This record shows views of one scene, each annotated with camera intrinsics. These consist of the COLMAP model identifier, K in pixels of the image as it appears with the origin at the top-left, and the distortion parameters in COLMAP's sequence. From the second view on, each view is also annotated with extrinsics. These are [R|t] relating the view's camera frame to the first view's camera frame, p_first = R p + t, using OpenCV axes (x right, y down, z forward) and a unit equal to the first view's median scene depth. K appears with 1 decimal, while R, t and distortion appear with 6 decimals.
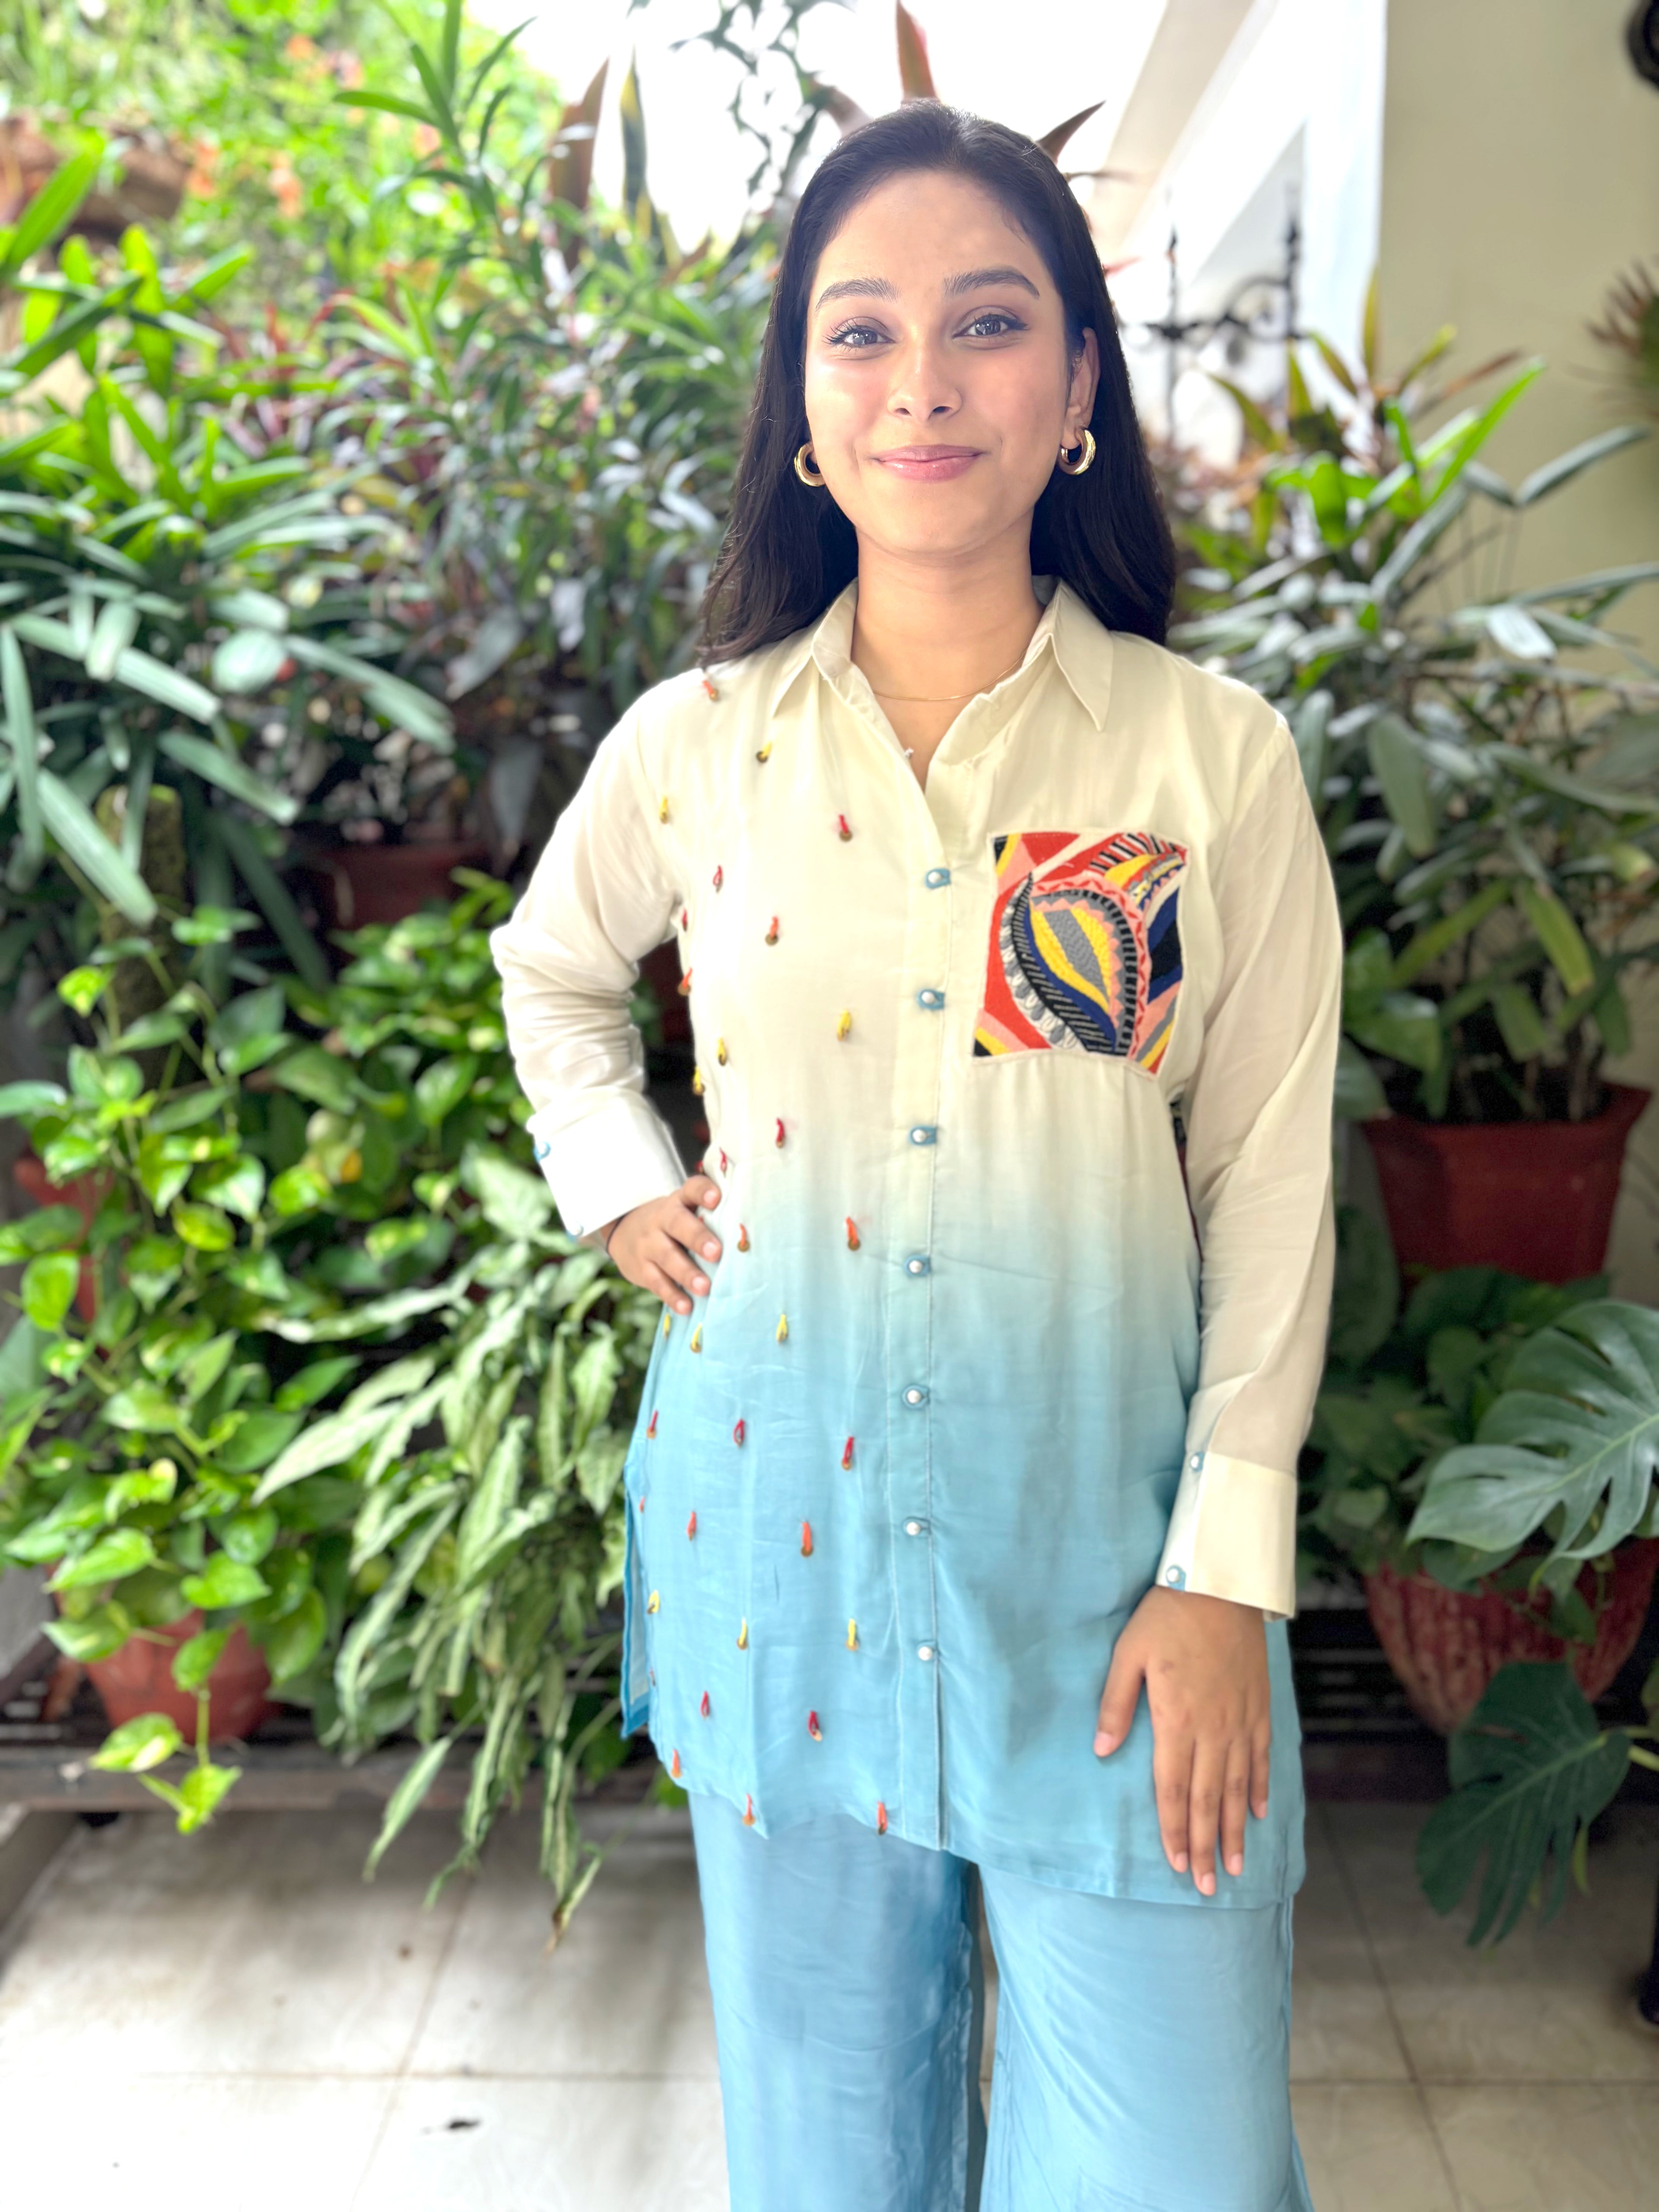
lens RADIAL K [[1731.2, 0, 827.9], [0, 1731.2, 1104.4], [0, 0, 1]] dist [0.019642, -0.036433]
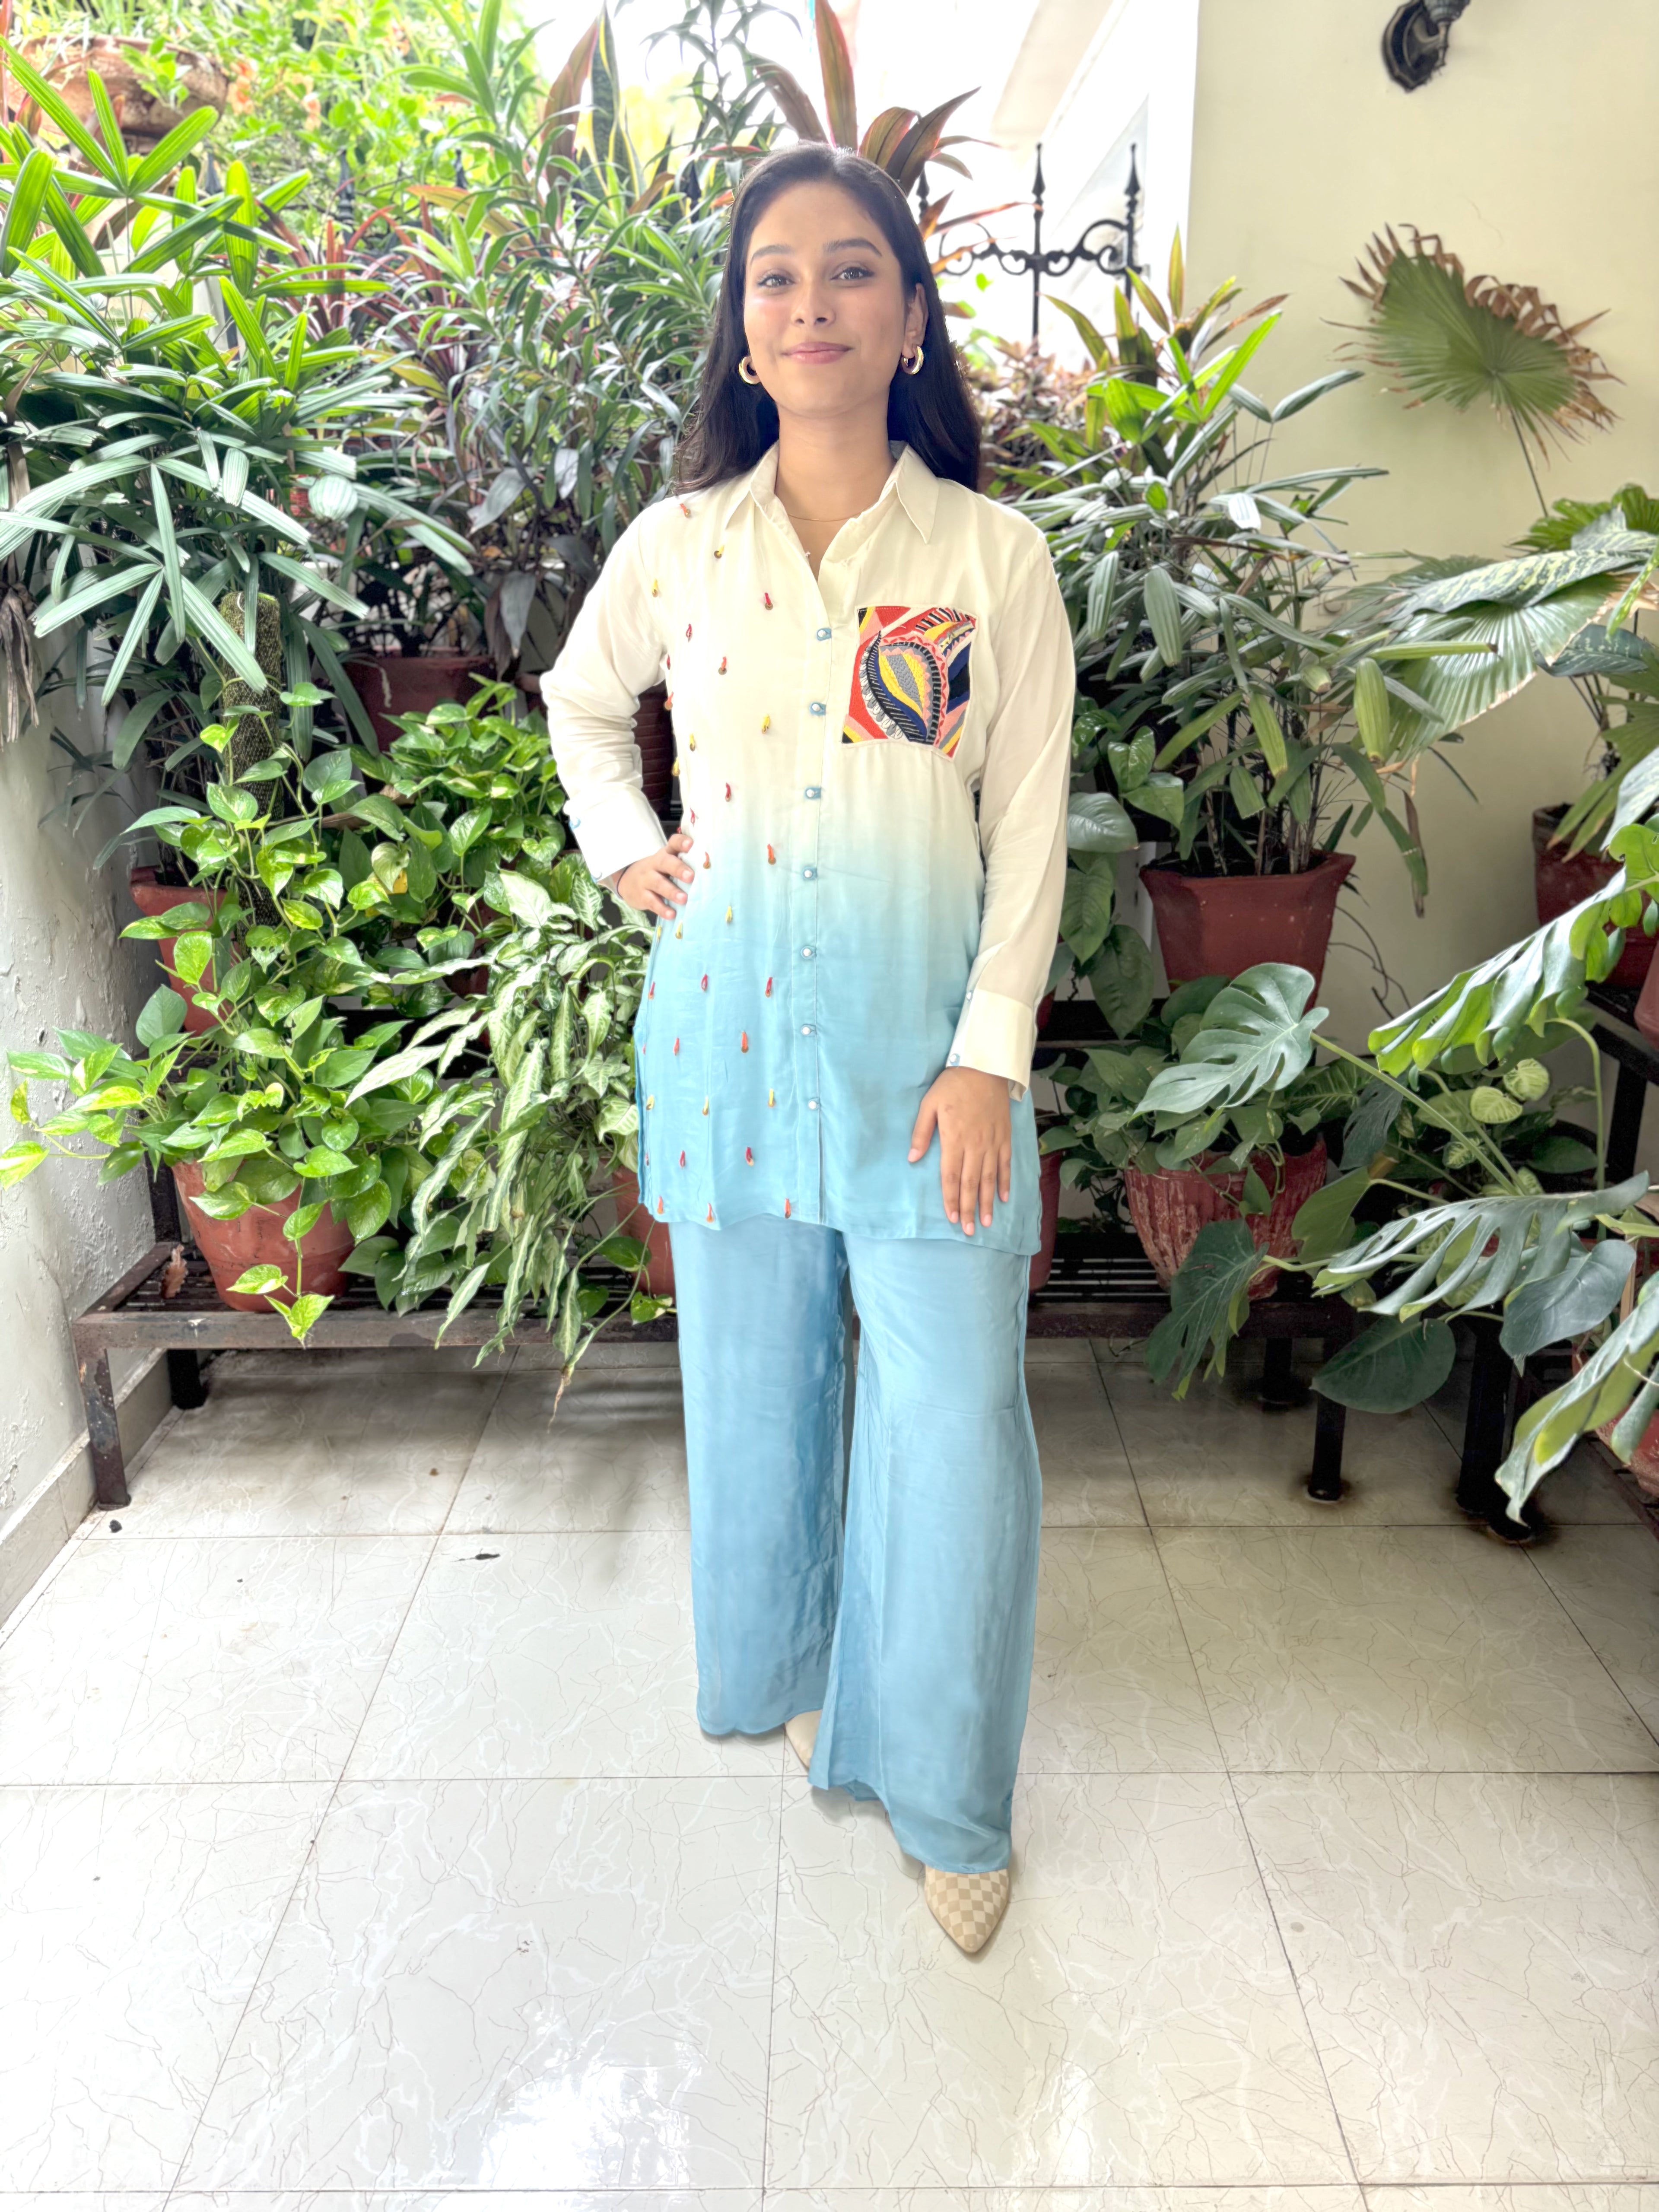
lens RADIAL K [[1731.2, 0, 849.0], [0, 1731.2, 1127.1], [0, 0, 1]] dist [0.019642, -0.036433]
pose [[0.998143, 0.014699, 0.059116, -0.003236], [-0.018883, 0.997308, 0.070860, 0.137848], [-0.057915, -0.071844, 0.995733, -0.433275]]
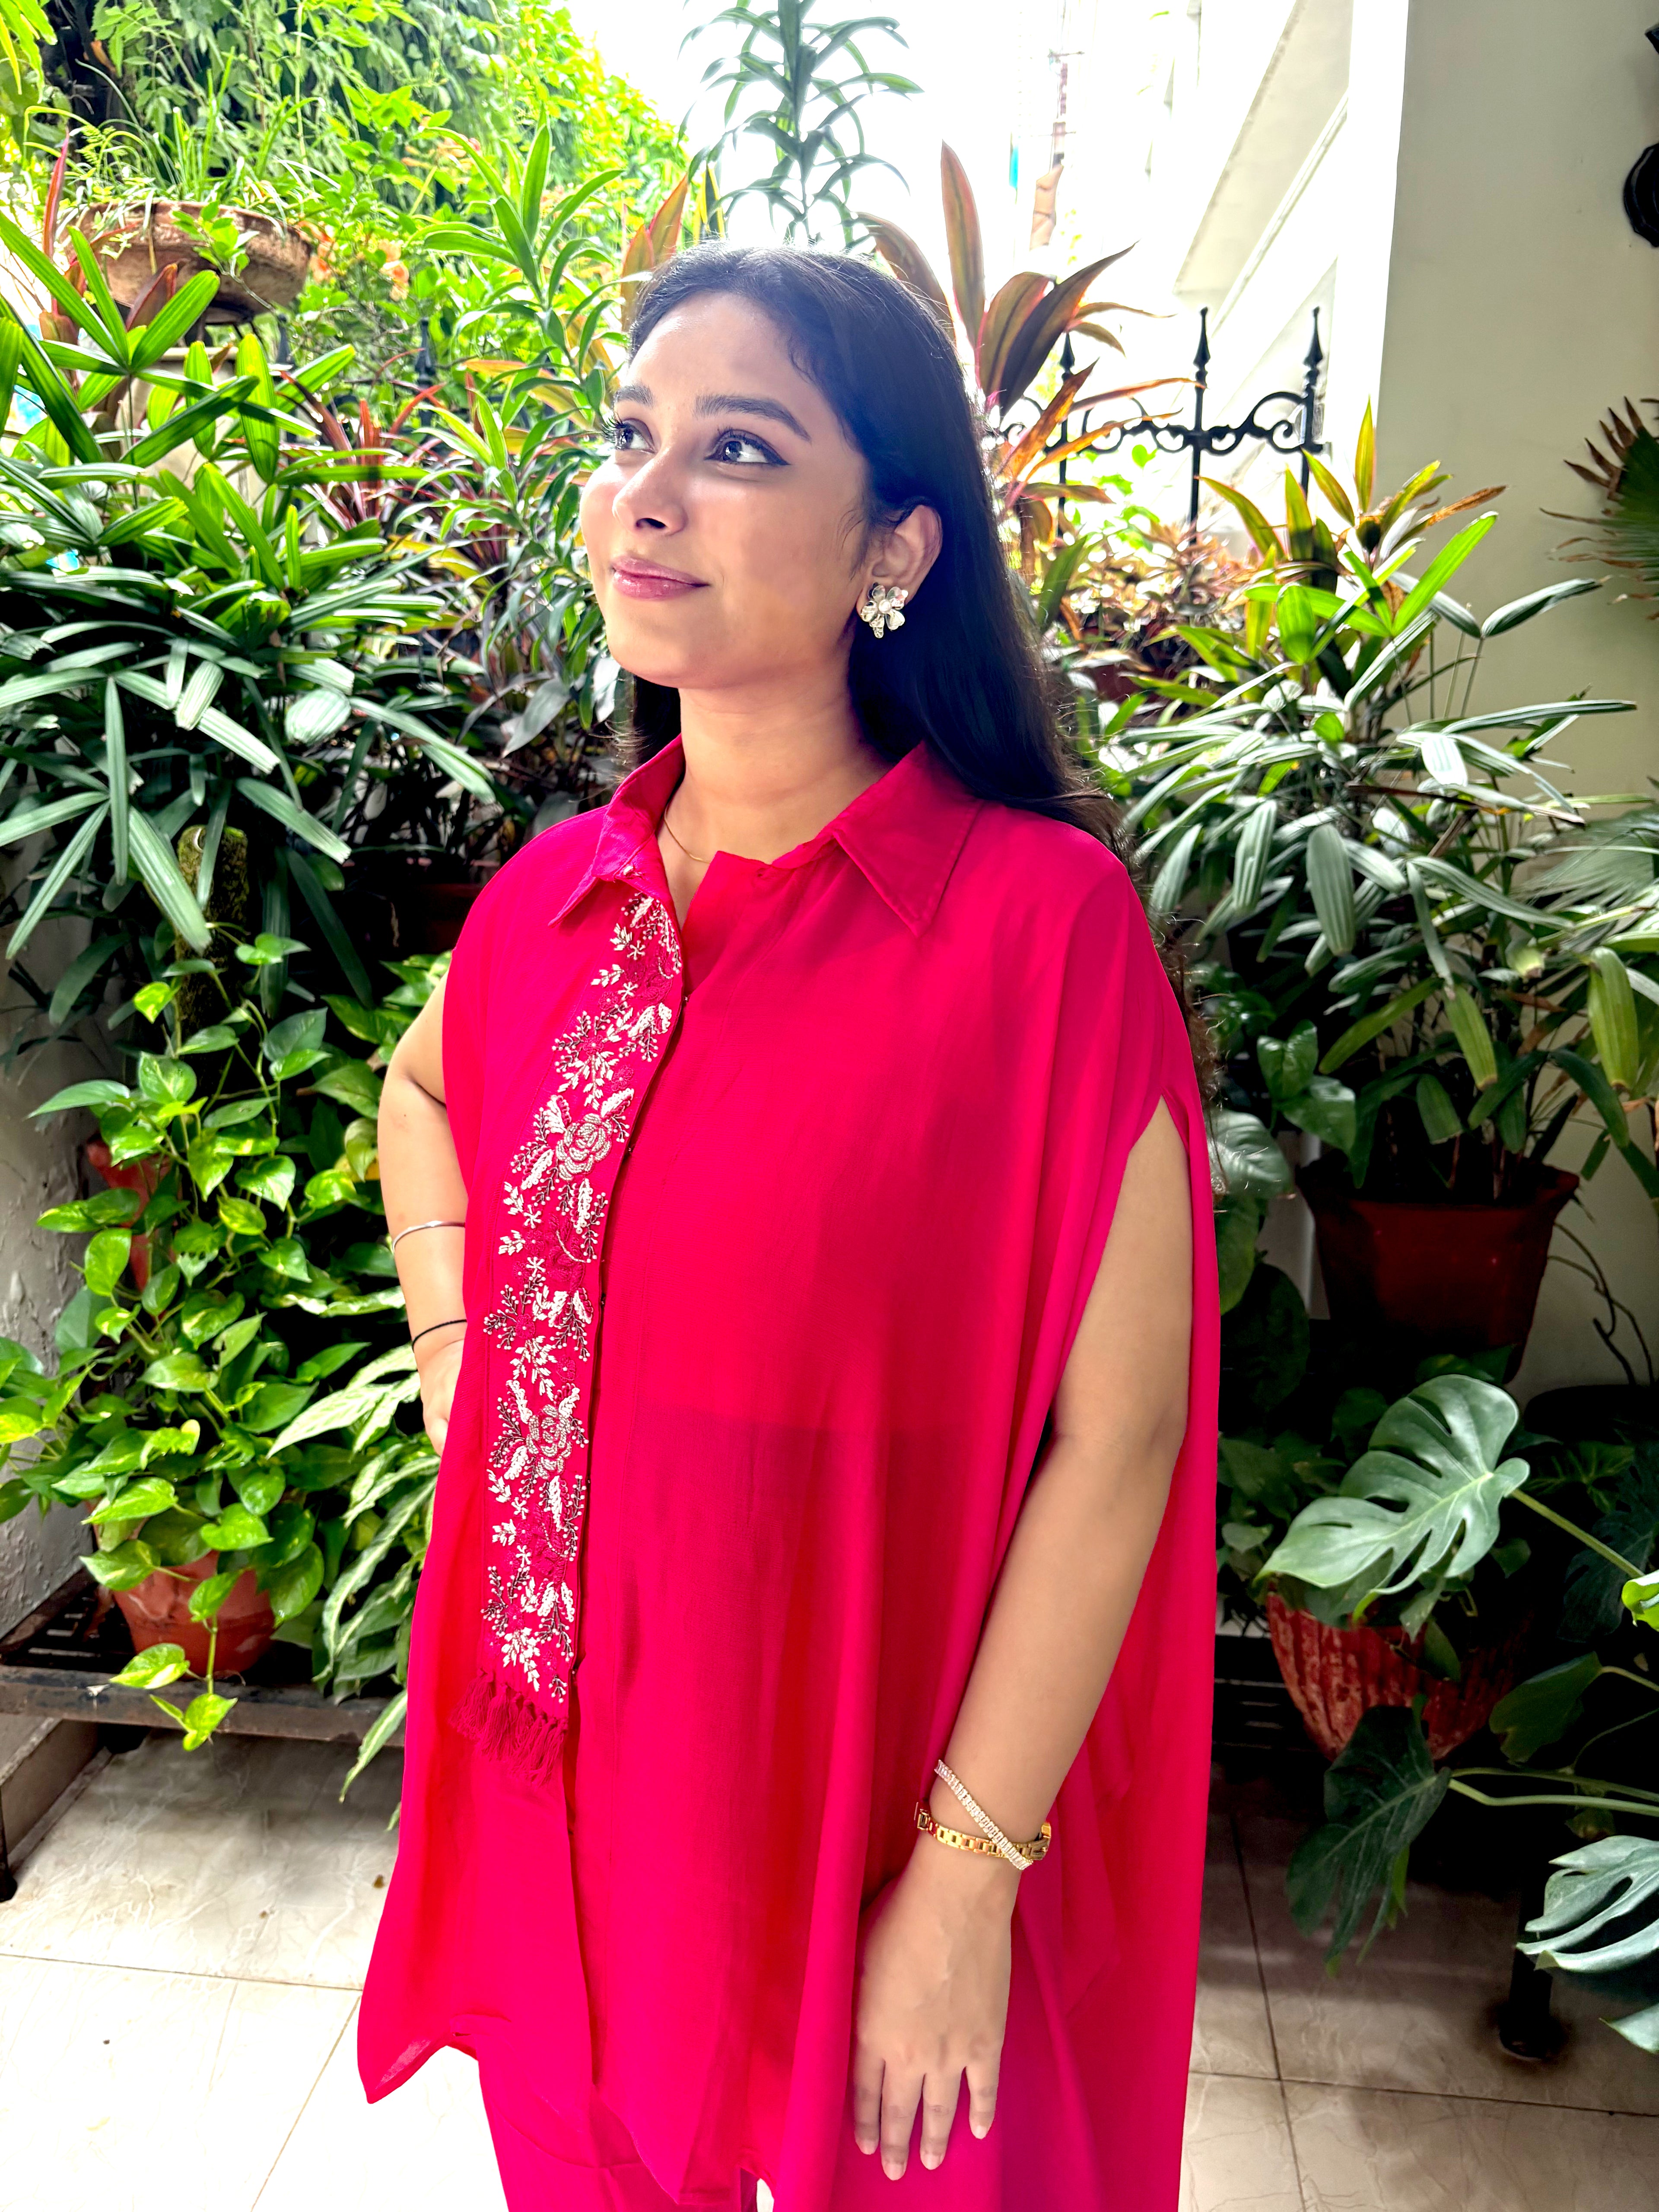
lens RADIAL K [[1731.2, 0, 811.3], [0, 1731.2, 1089.6], [0, 0, 1]] dist [0.019642, -0.036433]
pose [[0.996250, 0.064232, -0.057959, 0.074376], [-0.065329, 0.997715, -0.017238, -0.016723], [0.056719, 0.020960, 0.998170, -0.117943]]
